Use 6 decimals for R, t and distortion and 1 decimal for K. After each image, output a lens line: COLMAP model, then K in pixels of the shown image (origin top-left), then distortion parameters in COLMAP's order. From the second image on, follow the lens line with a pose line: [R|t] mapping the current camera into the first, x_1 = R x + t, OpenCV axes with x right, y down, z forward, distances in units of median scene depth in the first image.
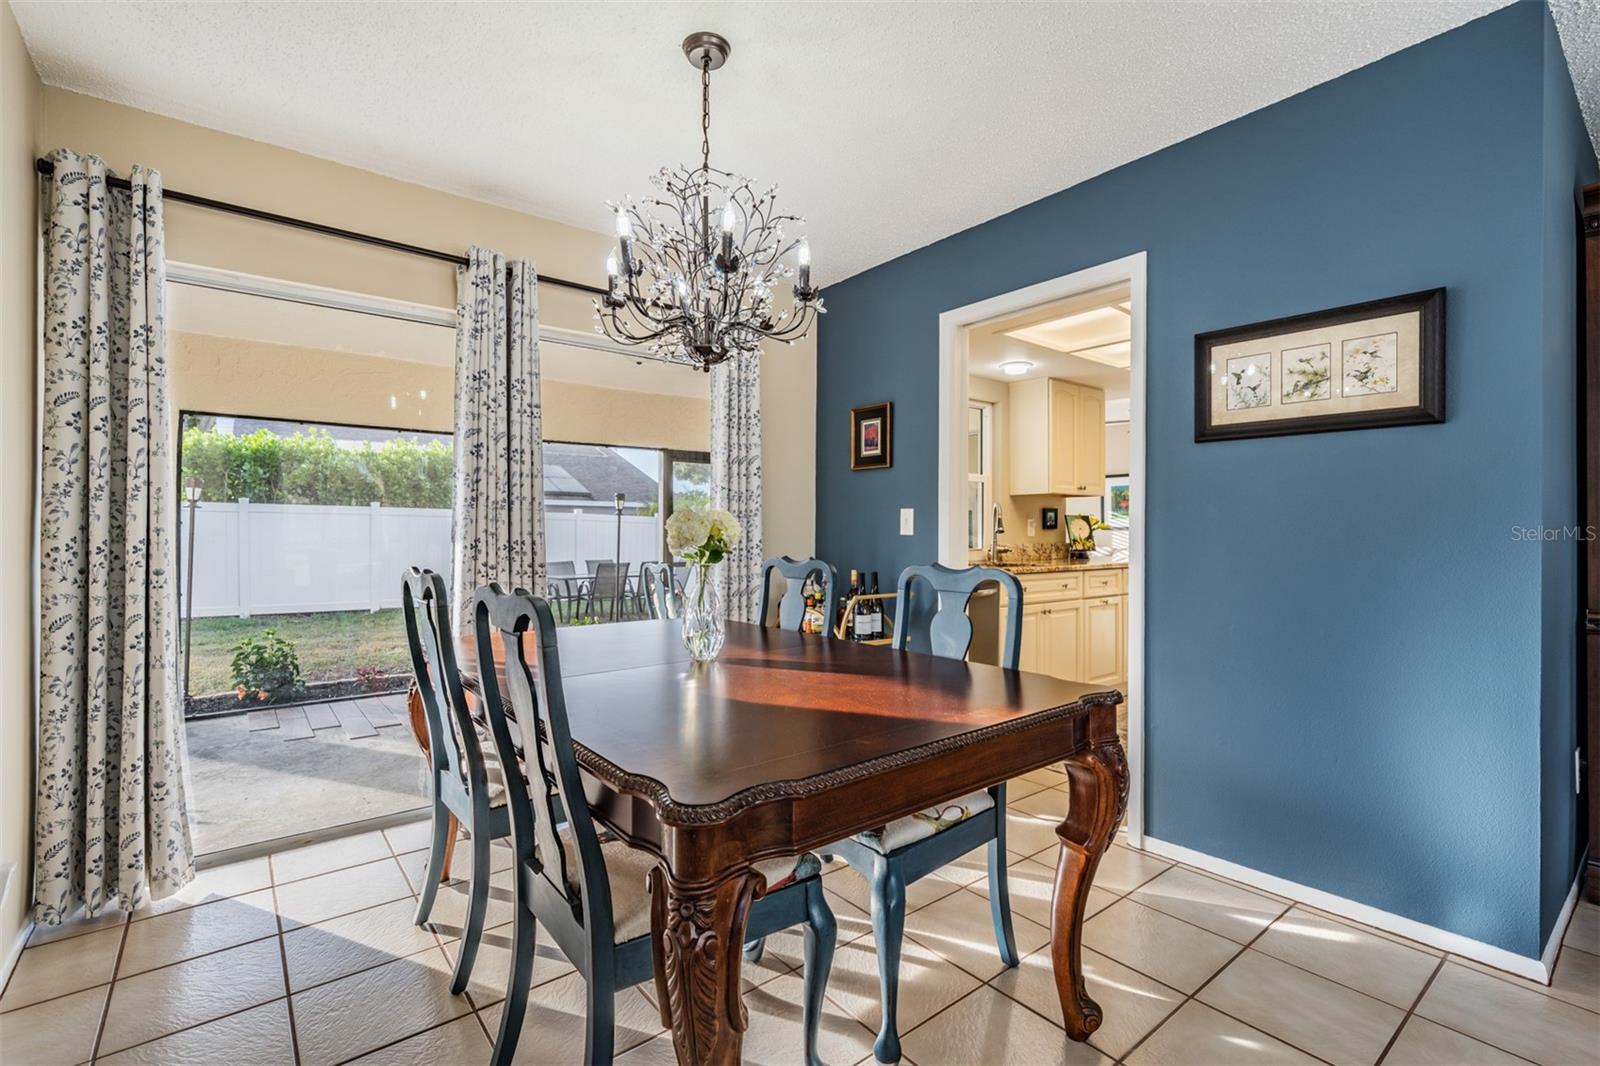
lens RADIAL K [[715.2, 0, 800.0], [0, 715.2, 533.0], [0, 0, 1]] dist [0.000316, -0.000008]
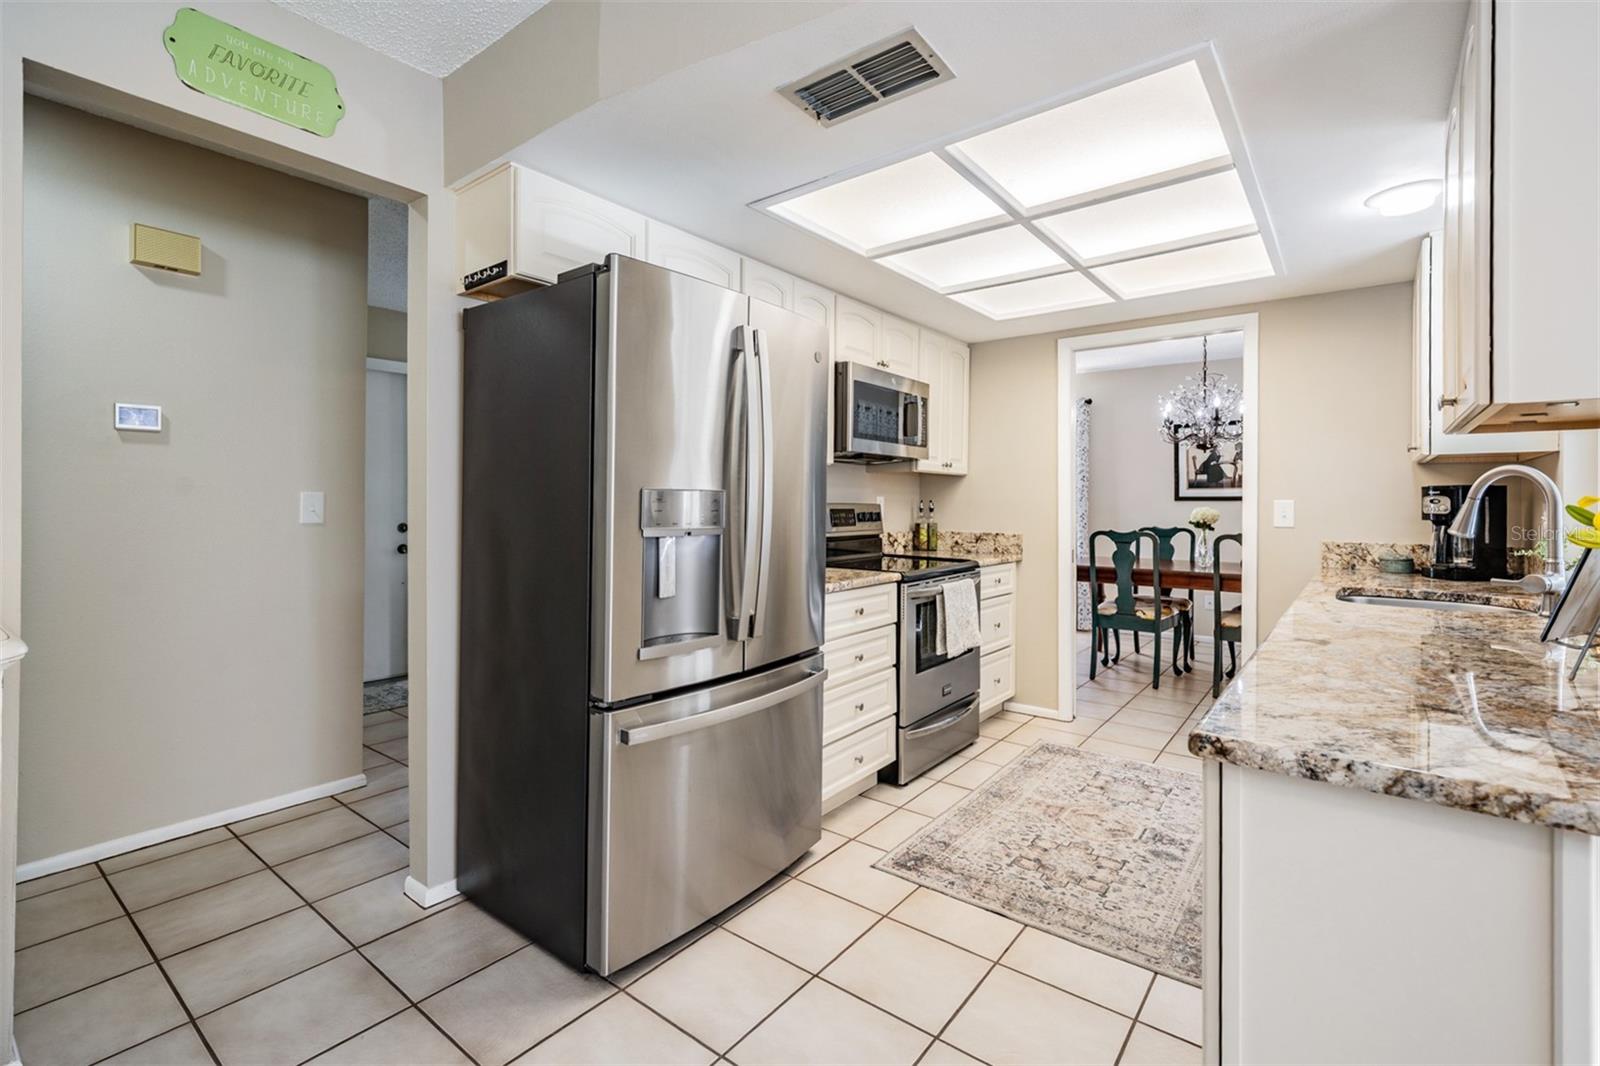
lens RADIAL K [[717.2, 0, 796.8], [0, 717.2, 499.3], [0, 0, 1]] dist [-0.000764, -0.000461]
pose [[-0.972451, -0.004983, -0.233053, 0.696757], [-0.004825, 0.999988, -0.001248, -0.018590], [0.233056, -0.000090, -0.972463, 1.171646]]
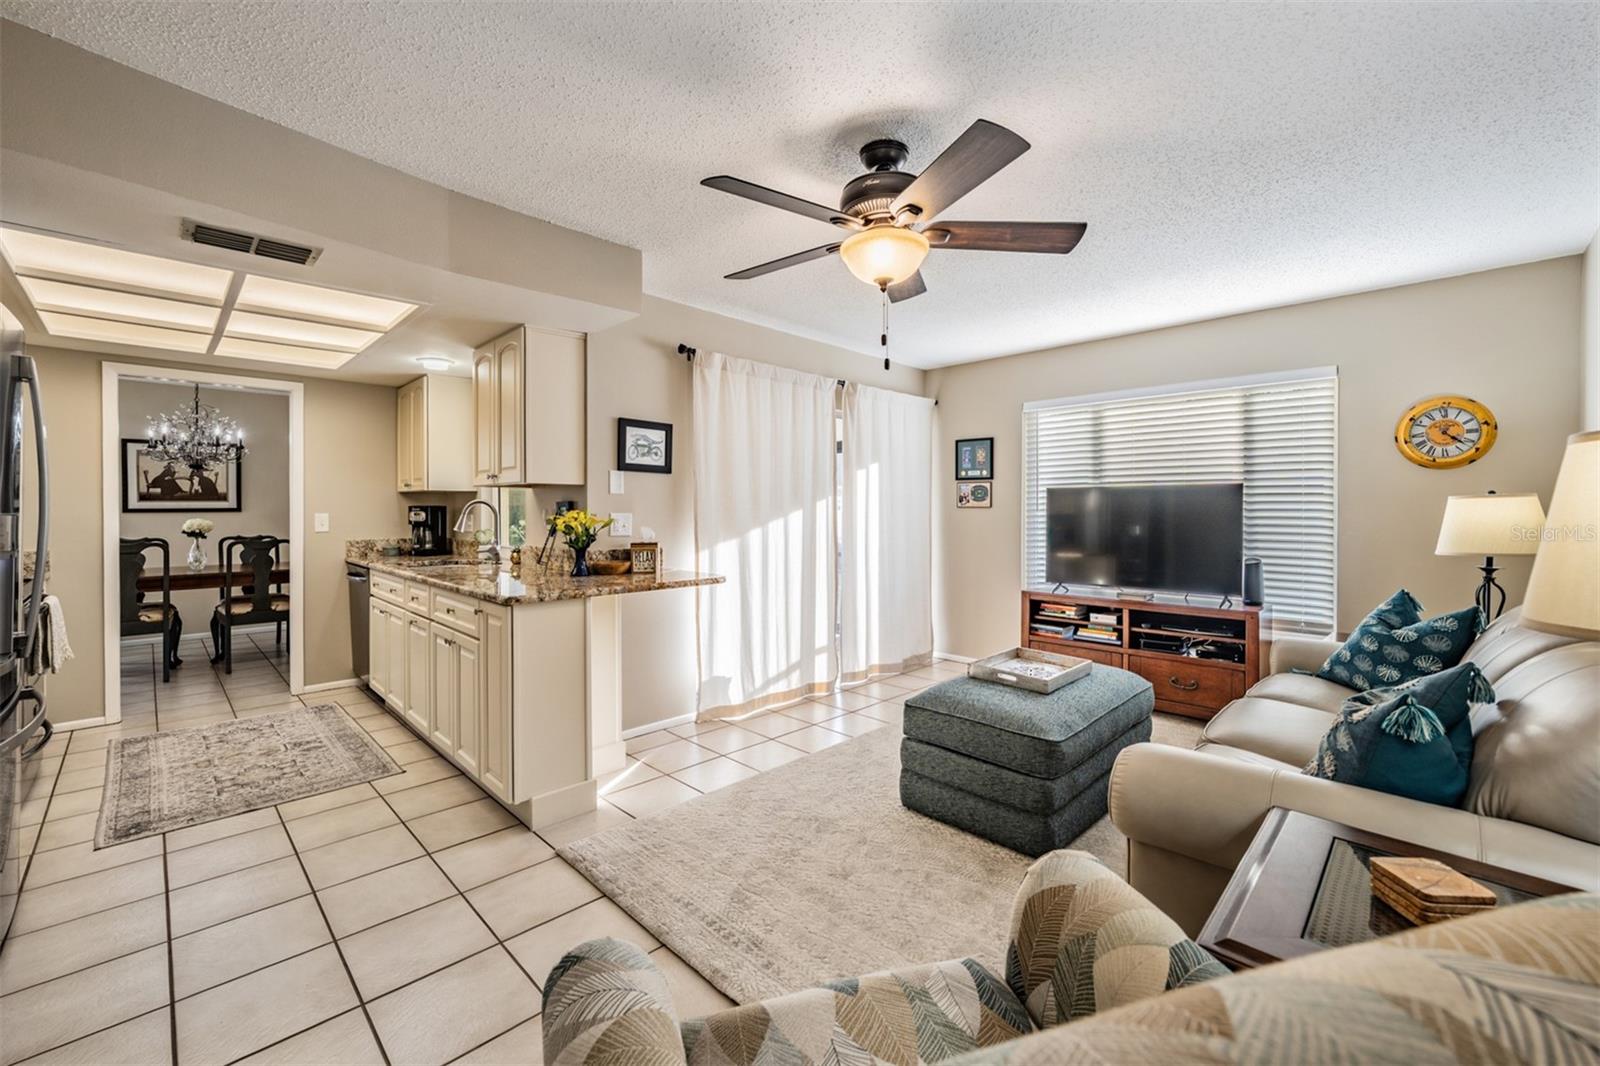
lens RADIAL K [[650.1, 0, 798.3], [0, 650.1, 516.6], [0, 0, 1]] dist [-0.000743, 0.000153]
pose [[0.111790, 0.010719, -0.993674, 1.049341], [-0.000995, 0.999943, 0.010675, -0.026987], [0.993731, -0.000205, 0.111794, 1.182046]]
